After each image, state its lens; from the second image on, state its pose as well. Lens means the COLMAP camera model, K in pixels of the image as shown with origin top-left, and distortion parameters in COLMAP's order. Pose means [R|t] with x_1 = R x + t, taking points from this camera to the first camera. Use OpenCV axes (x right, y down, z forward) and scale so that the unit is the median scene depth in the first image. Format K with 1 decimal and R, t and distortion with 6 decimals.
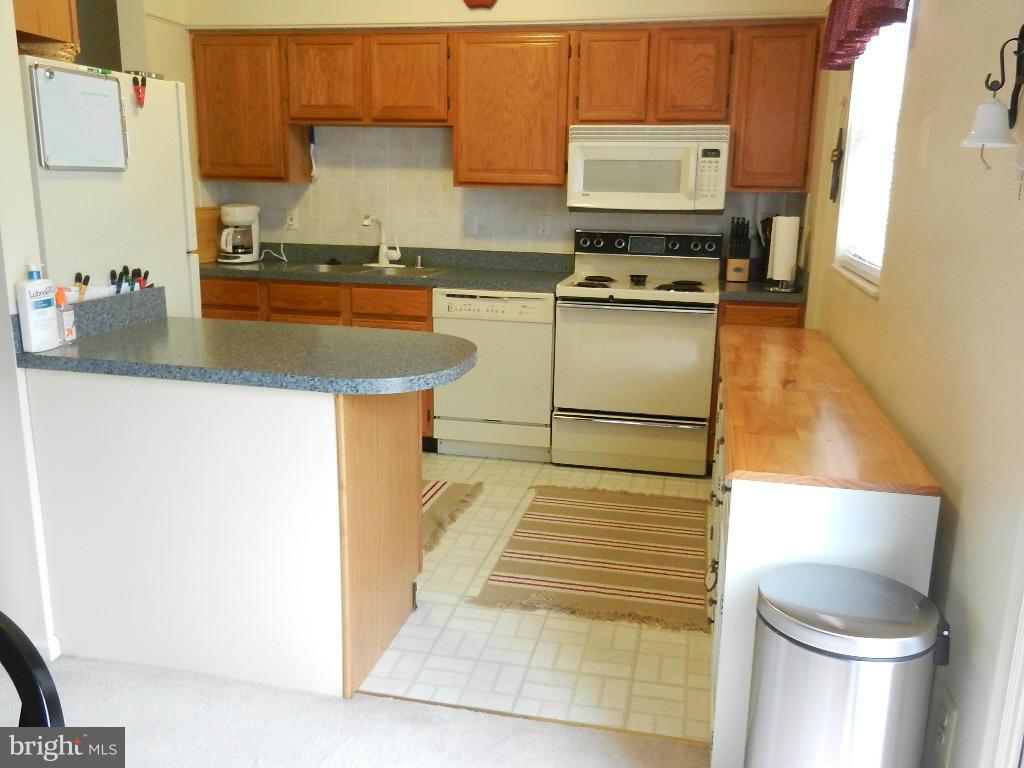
lens RADIAL K [[854.8, 0, 511.5], [0, 854.8, 387.6], [0, 0, 1]] dist [0.002631, 0.001552]
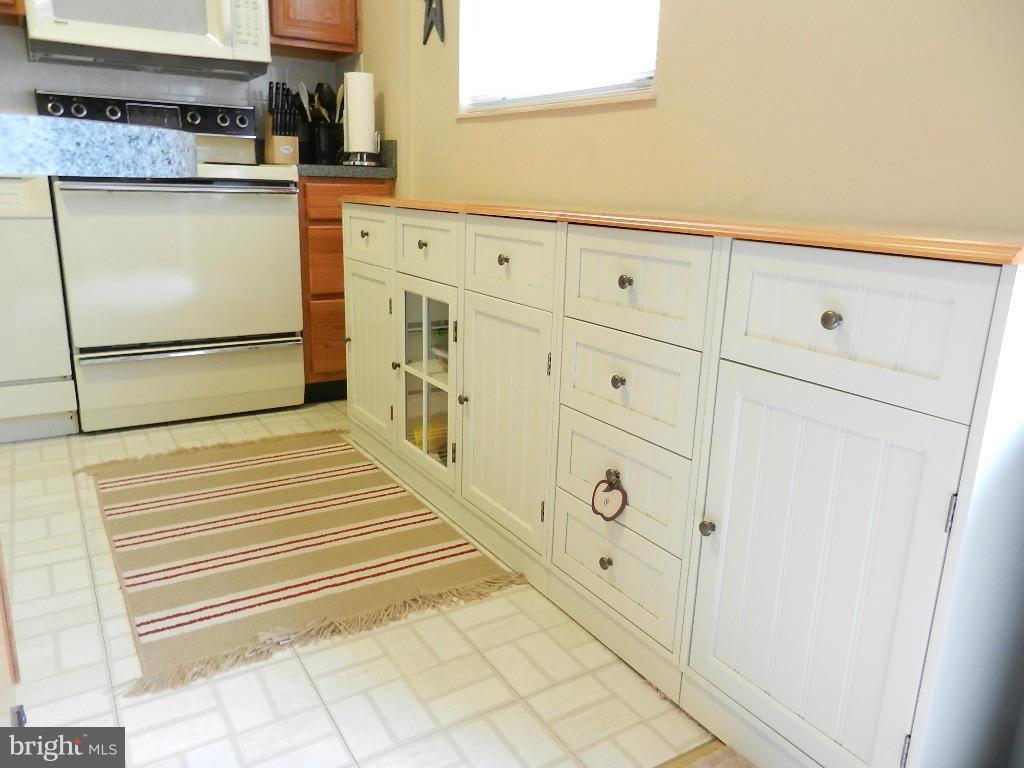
lens RADIAL K [[763.7, 0, 509.6], [0, 763.7, 379.1], [0, 0, 1]] dist [0.006837, 0.008985]
pose [[0.723220, -0.173042, 0.668588, -0.118850], [0.141800, 0.984681, 0.101465, 0.037684], [-0.675903, 0.021424, 0.736679, 0.372508]]
